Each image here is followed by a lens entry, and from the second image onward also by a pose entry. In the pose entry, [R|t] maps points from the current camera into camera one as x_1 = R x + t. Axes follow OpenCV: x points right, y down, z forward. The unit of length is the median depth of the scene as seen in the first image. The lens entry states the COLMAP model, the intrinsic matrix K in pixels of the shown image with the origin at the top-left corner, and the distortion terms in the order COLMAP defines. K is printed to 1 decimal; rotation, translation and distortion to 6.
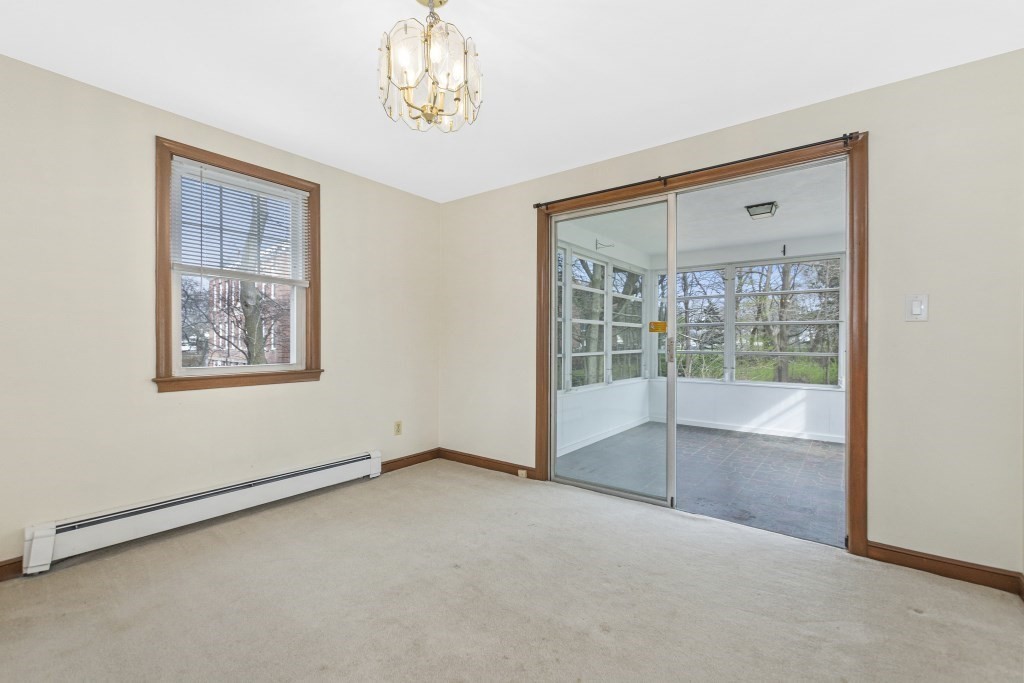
lens RADIAL K [[443.6, 0, 515.4], [0, 443.6, 346.6], [0, 0, 1]] dist [0.007213, -0.000990]
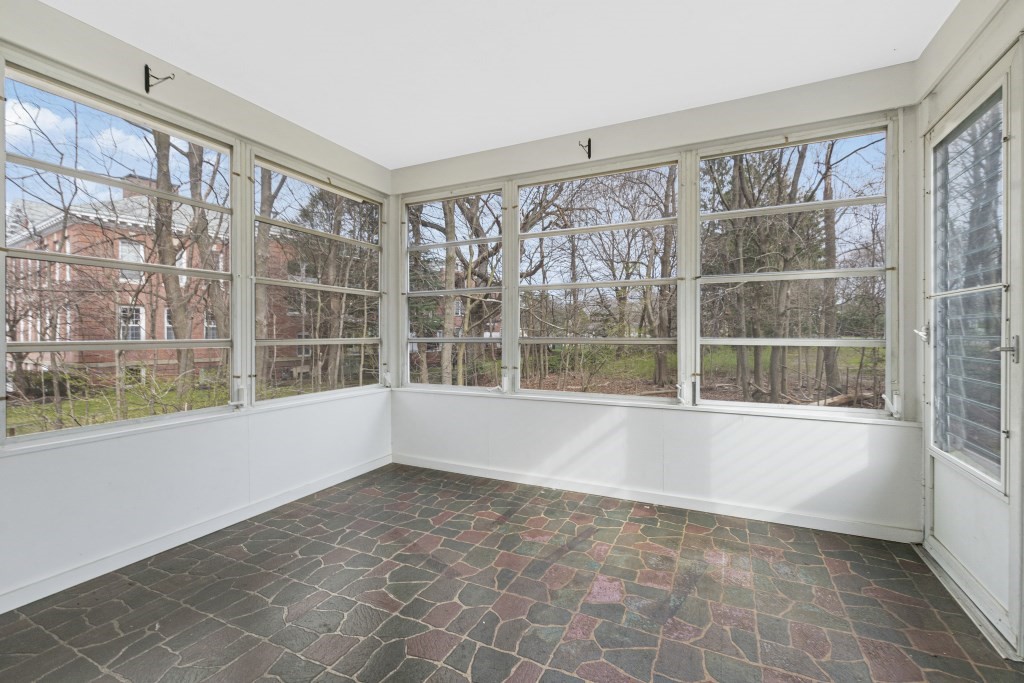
lens RADIAL K [[443.6, 0, 519.9], [0, 443.6, 335.5], [0, 0, 1]] dist [0.007213, -0.000990]
pose [[0.979442, -0.004681, 0.201673, 0.170922], [0.007007, 0.999917, -0.010825, 0.006972], [-0.201605, 0.012016, 0.979393, 0.203269]]
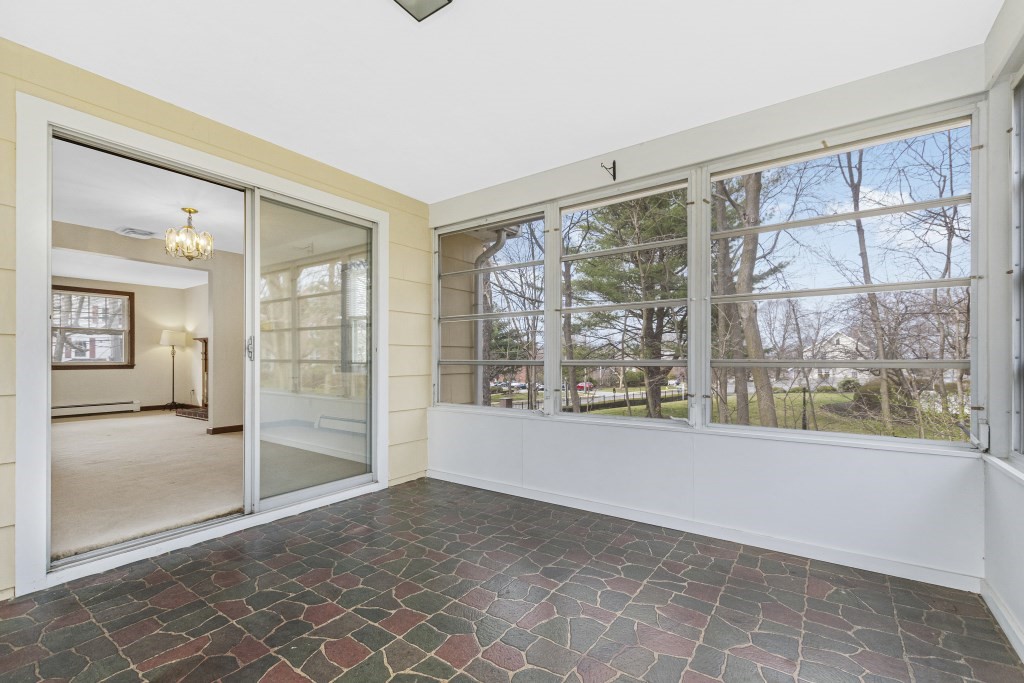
lens RADIAL K [[443.6, 0, 506.6], [0, 443.6, 359.1], [0, 0, 1]] dist [0.007213, -0.000990]
pose [[0.034209, 0.005596, -0.999399, 1.808774], [-0.012632, 0.999907, 0.005166, -0.014421], [0.999335, 0.012448, 0.034277, 1.895221]]
